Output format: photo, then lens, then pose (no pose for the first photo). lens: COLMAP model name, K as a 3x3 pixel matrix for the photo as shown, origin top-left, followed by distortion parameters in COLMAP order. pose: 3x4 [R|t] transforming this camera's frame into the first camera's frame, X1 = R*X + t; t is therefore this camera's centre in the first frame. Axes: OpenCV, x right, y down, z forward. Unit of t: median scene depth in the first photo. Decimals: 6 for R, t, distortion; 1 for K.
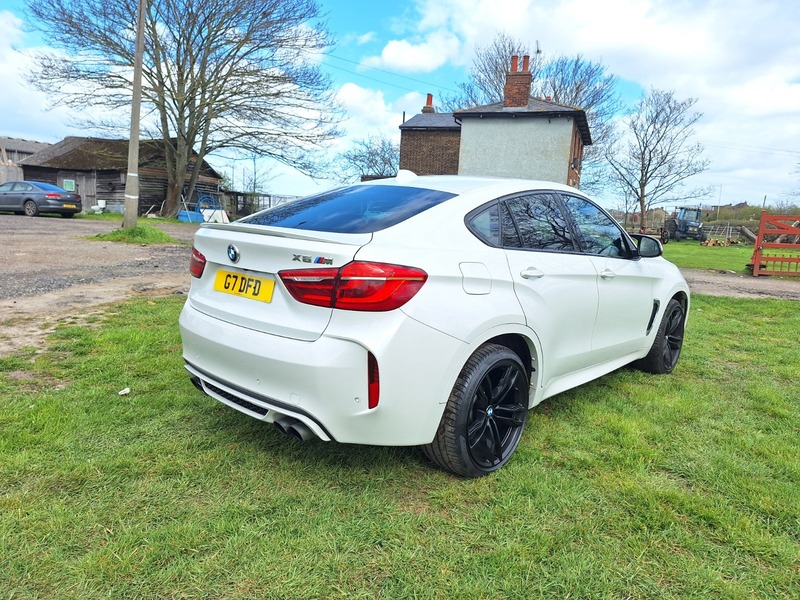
lens RADIAL K [[567.1, 0, 402.4], [0, 567.1, 290.1], [0, 0, 1]] dist [0.058366, -0.000909]
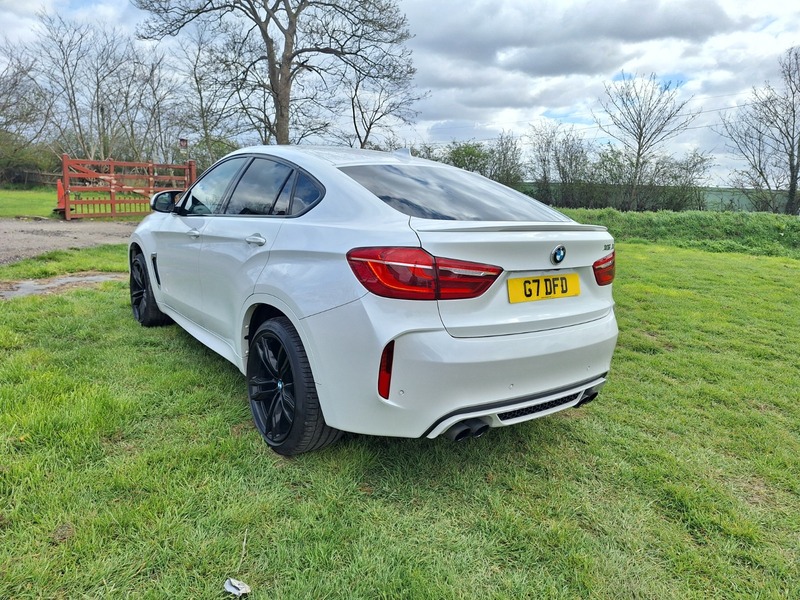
lens RADIAL K [[565.8, 0, 400.0], [0, 565.8, 300.0], [0, 0, 1]] dist [0.069520, -0.000123]
pose [[0.190572, -0.225823, 0.955346, -0.377374], [0.093875, 0.972914, 0.211250, -0.064247], [-0.977174, 0.049425, 0.206609, 0.320665]]
